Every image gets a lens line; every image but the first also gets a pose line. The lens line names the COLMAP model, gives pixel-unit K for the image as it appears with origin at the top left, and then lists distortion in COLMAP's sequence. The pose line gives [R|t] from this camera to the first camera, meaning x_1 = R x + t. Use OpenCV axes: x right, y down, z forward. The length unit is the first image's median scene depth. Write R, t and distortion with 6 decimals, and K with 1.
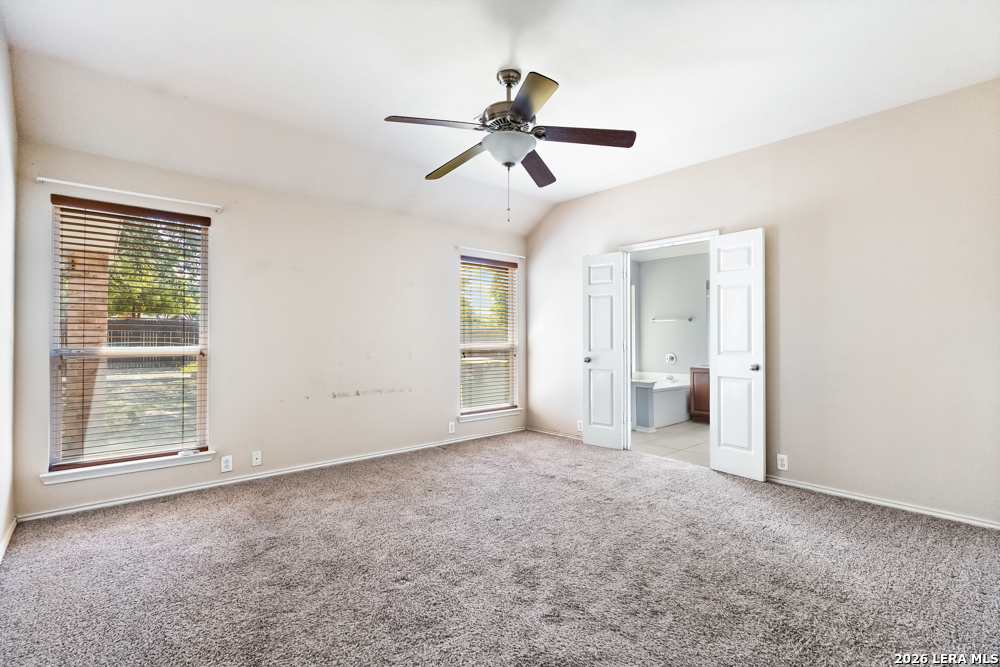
lens RADIAL K [[464.2, 0, 504.2], [0, 464.2, 333.1], [0, 0, 1]] dist [0.002246, 0.002014]
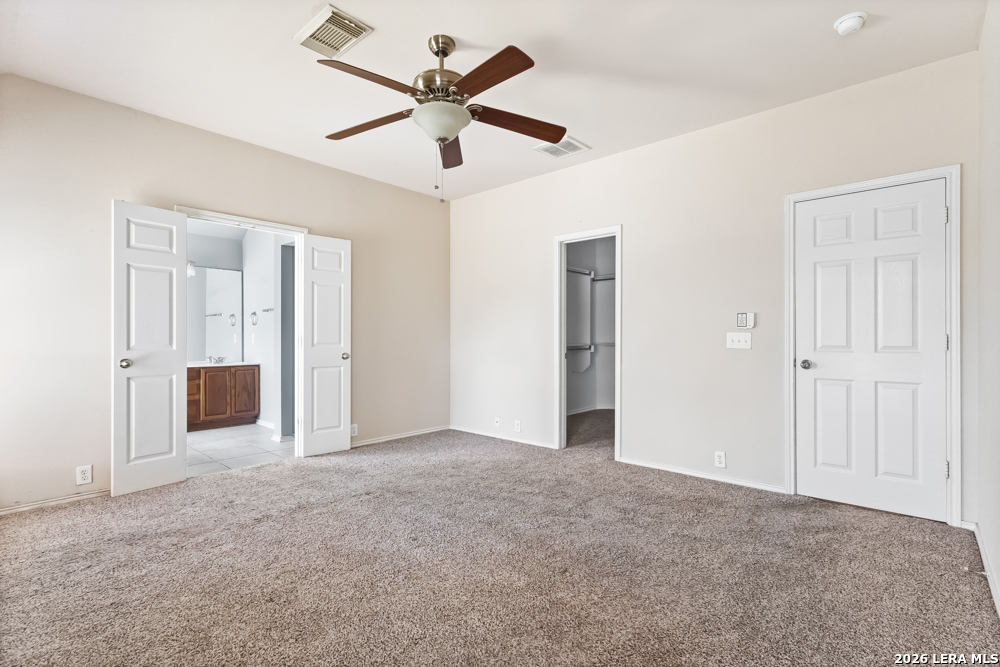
lens RADIAL K [[464.2, 0, 501.8], [0, 464.2, 335.6], [0, 0, 1]] dist [0.002246, 0.002014]
pose [[-0.106163, 0.001411, 0.994348, -0.519881], [-0.009056, 0.999956, -0.002386, 0.015646], [-0.994308, -0.009258, -0.106145, 0.551336]]
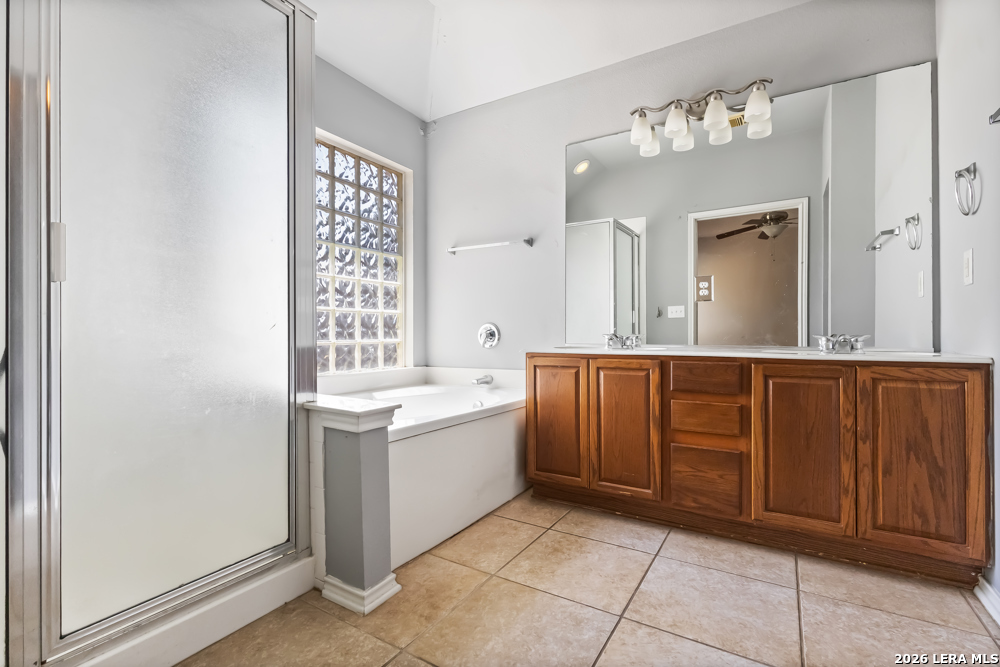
lens RADIAL K [[464.2, 0, 498.6], [0, 464.2, 332.5], [0, 0, 1]] dist [0.002246, 0.002014]
pose [[0.961714, -0.002819, 0.274040, 0.361946], [0.000241, 0.999955, 0.009440, 0.070437], [-0.274054, -0.009012, 0.961672, 0.846320]]
